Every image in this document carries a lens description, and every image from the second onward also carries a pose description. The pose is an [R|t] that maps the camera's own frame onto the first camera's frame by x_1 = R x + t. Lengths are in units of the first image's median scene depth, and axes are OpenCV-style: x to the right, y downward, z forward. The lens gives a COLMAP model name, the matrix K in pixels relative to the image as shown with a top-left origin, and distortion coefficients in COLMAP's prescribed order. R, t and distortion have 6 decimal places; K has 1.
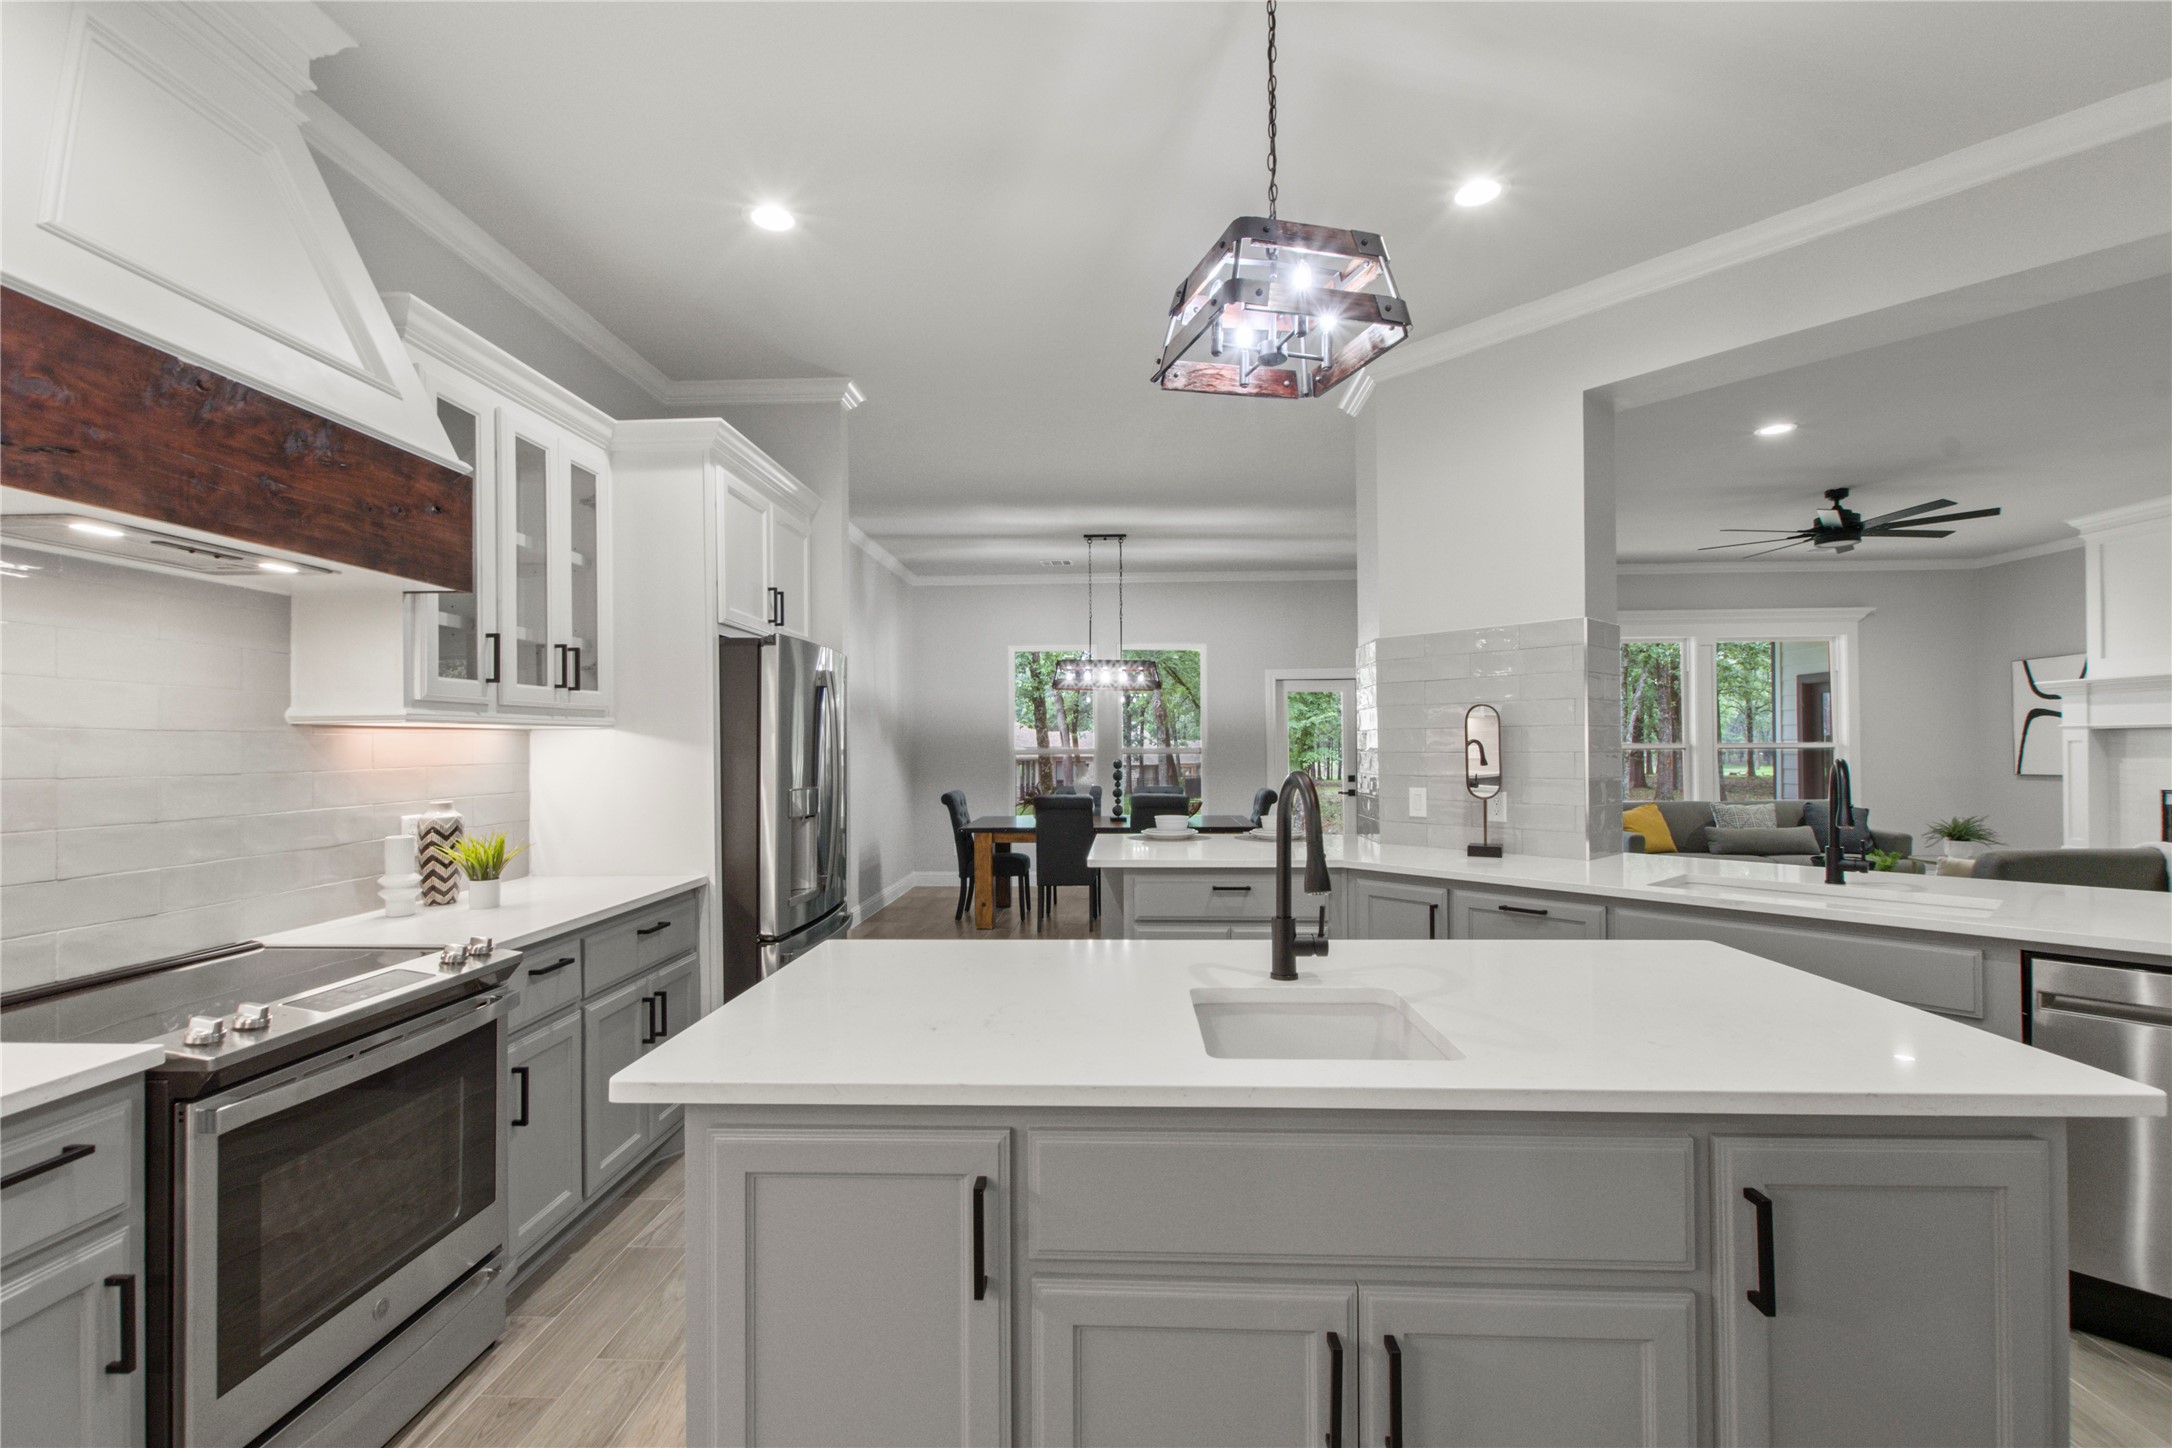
lens RADIAL K [[974.4, 0, 1070.1], [0, 974.4, 740.0], [0, 0, 1]] dist [0.001954, -0.001189]
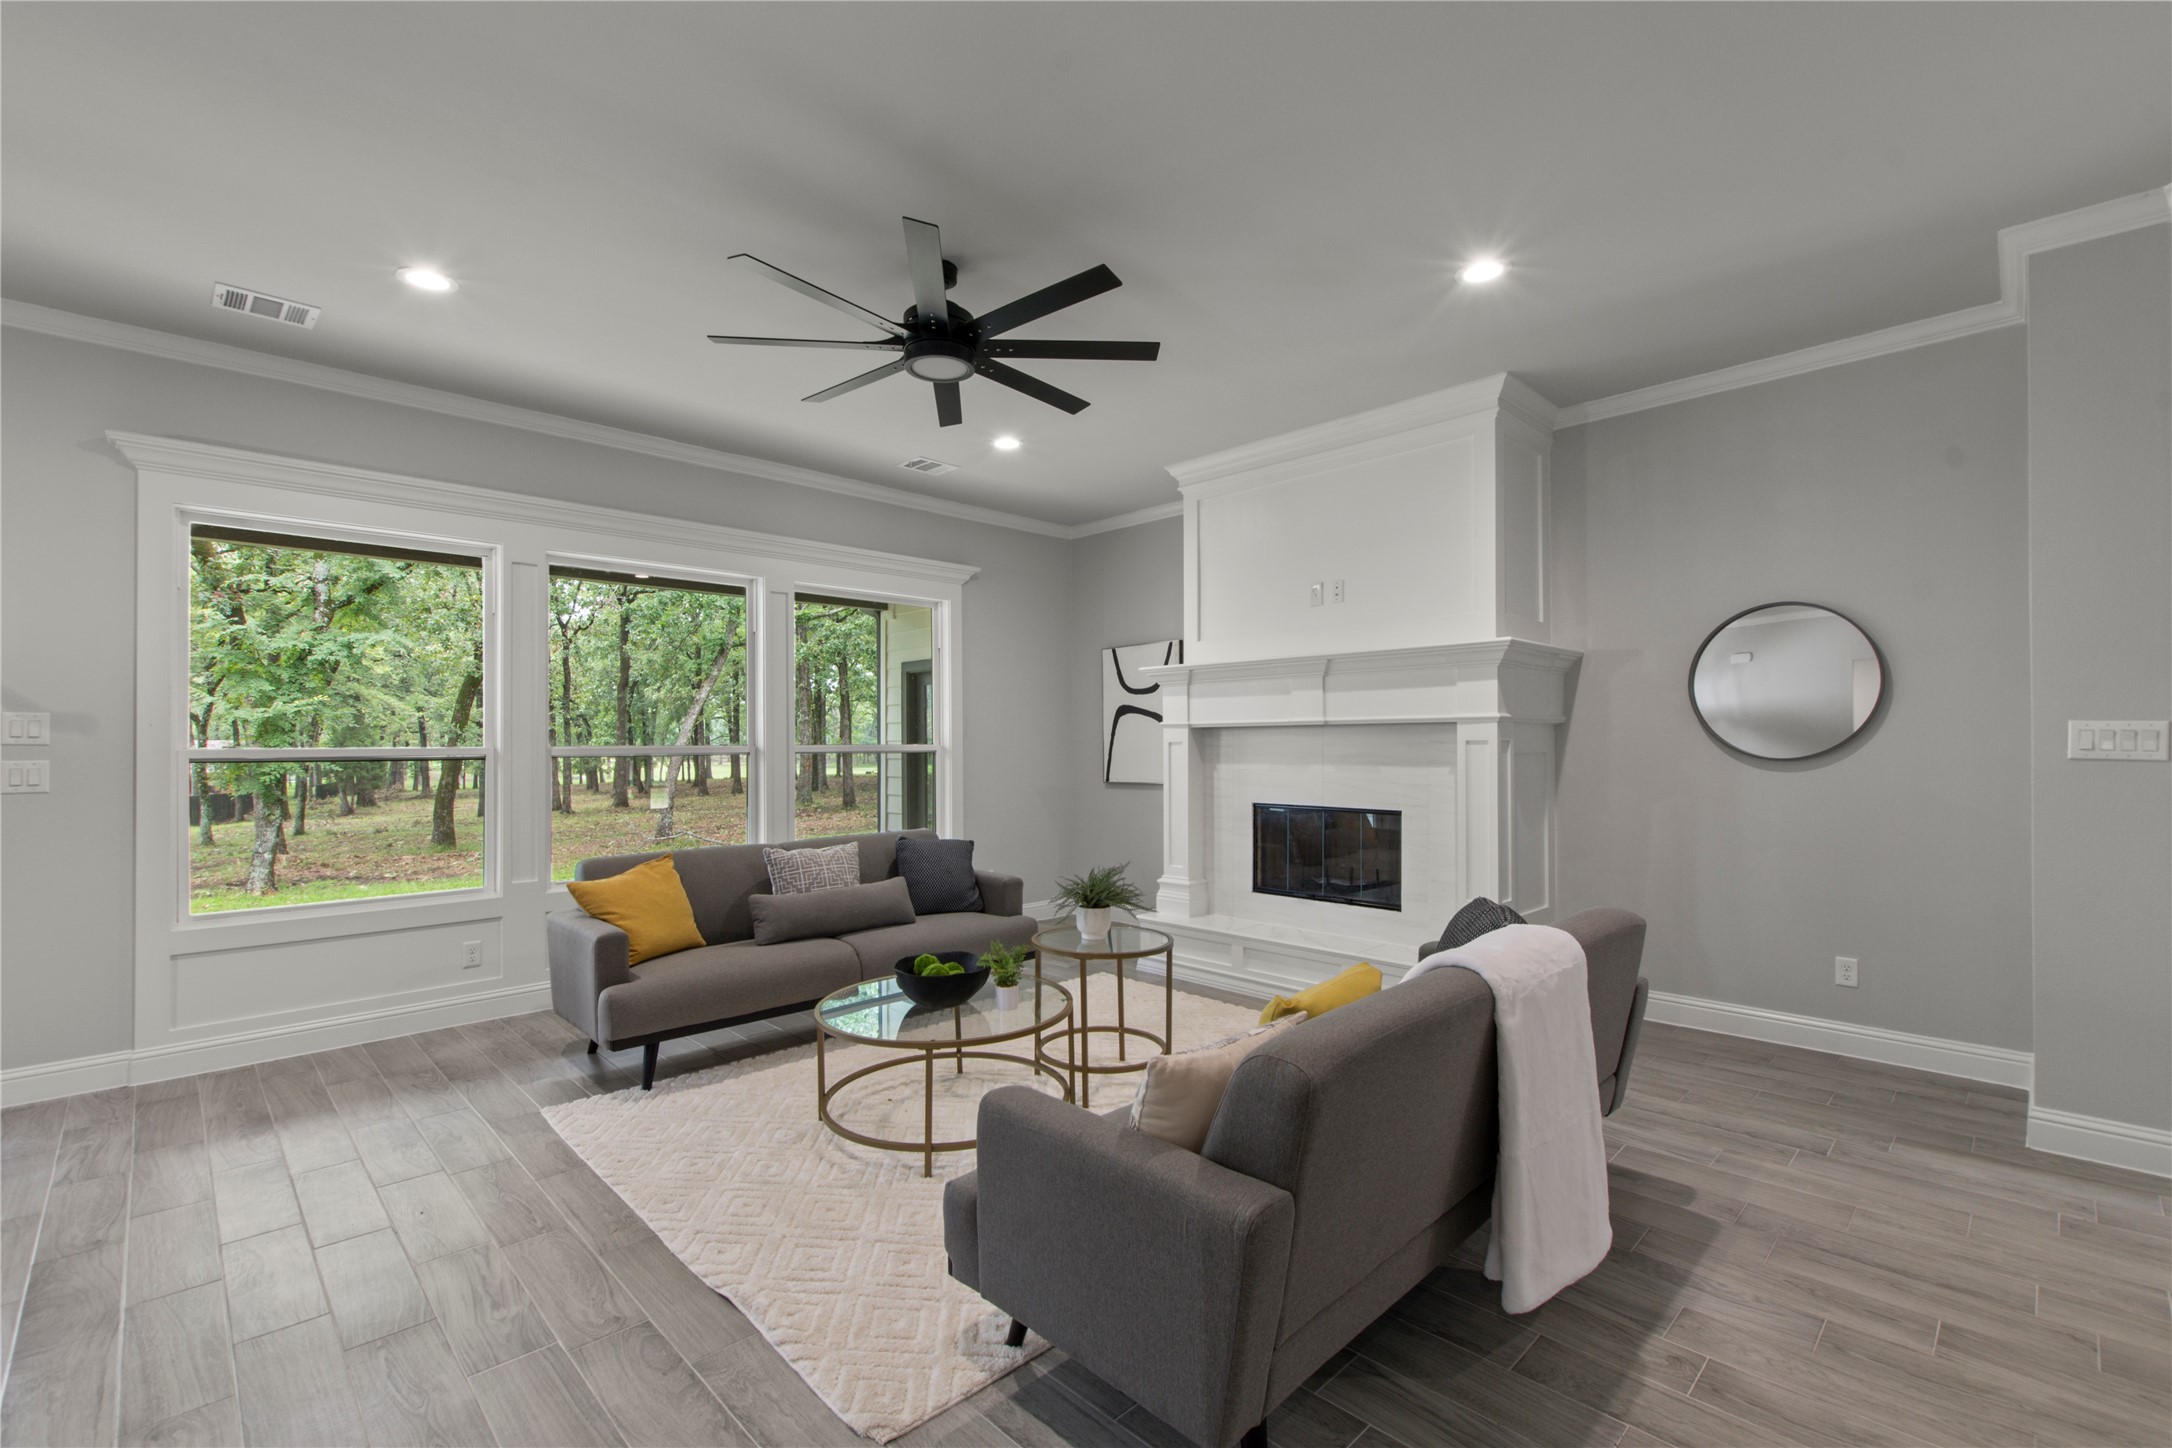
lens RADIAL K [[974.4, 0, 1076.3], [0, 974.4, 736.6], [0, 0, 1]] dist [0.001954, -0.001189]
pose [[0.693952, 0.008035, 0.719976, 0.375215], [-0.004275, 0.999966, -0.007039, 0.001602], [-0.720009, 0.001807, 0.693963, 0.473389]]
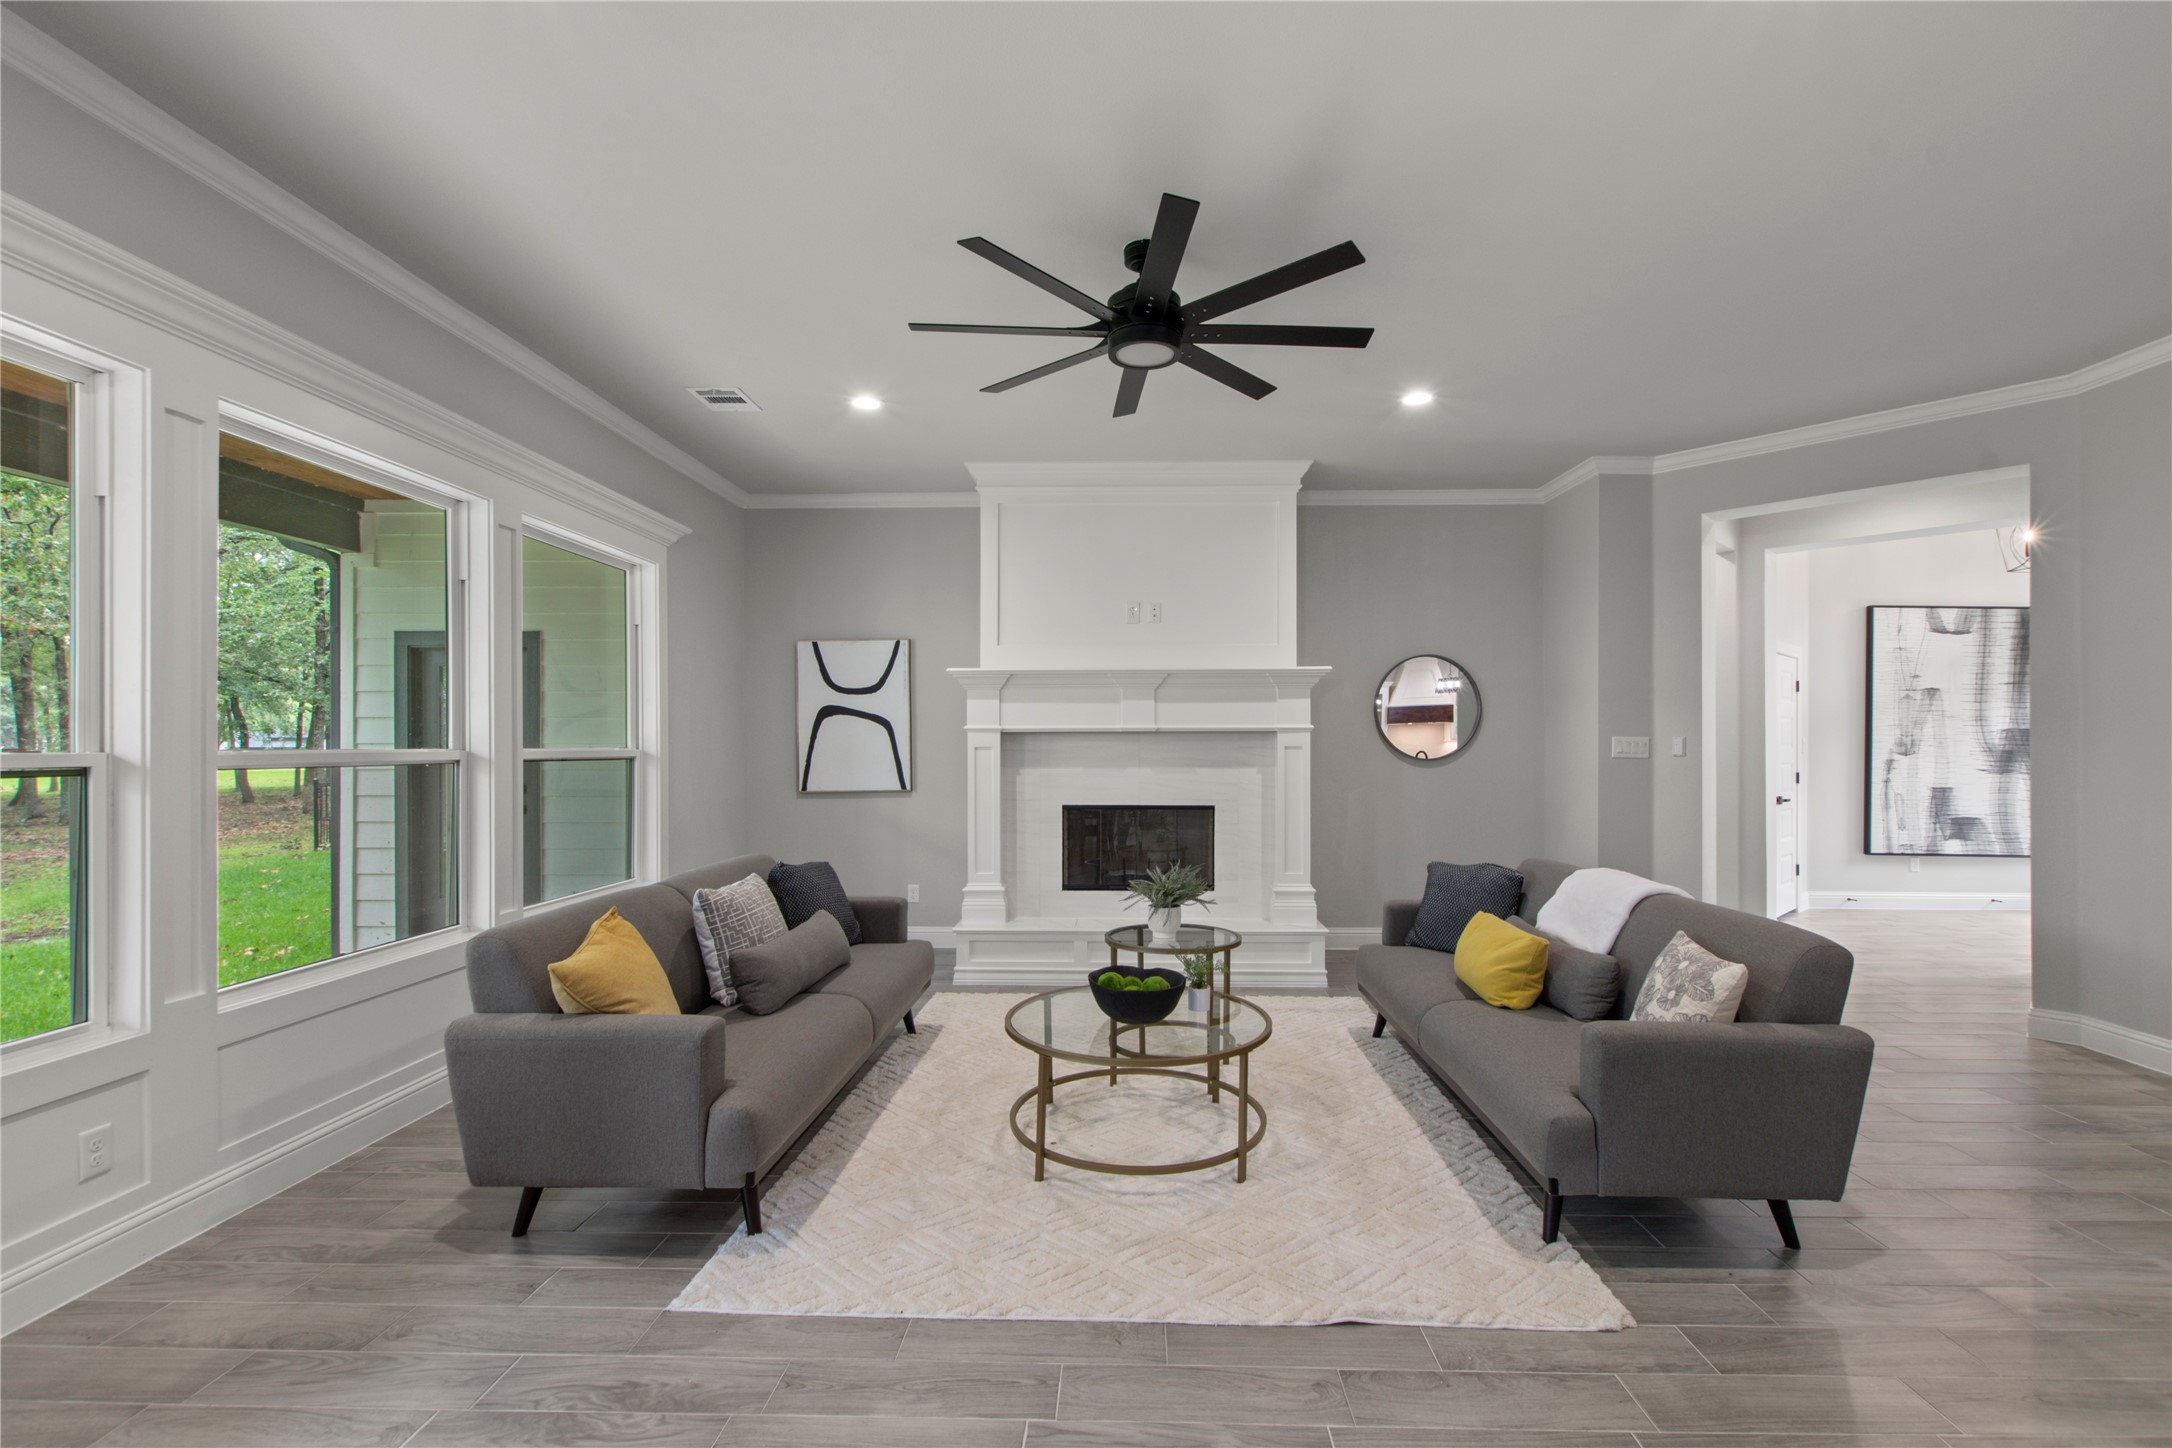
lens RADIAL K [[974.4, 0, 1166.8], [0, 974.4, 744.9], [0, 0, 1]] dist [0.001954, -0.001189]
pose [[-0.034207, 0.008079, 0.999382, 0.228972], [-0.004796, 0.999954, -0.008248, 0.004250], [-0.999403, -0.005075, -0.034167, 0.824707]]
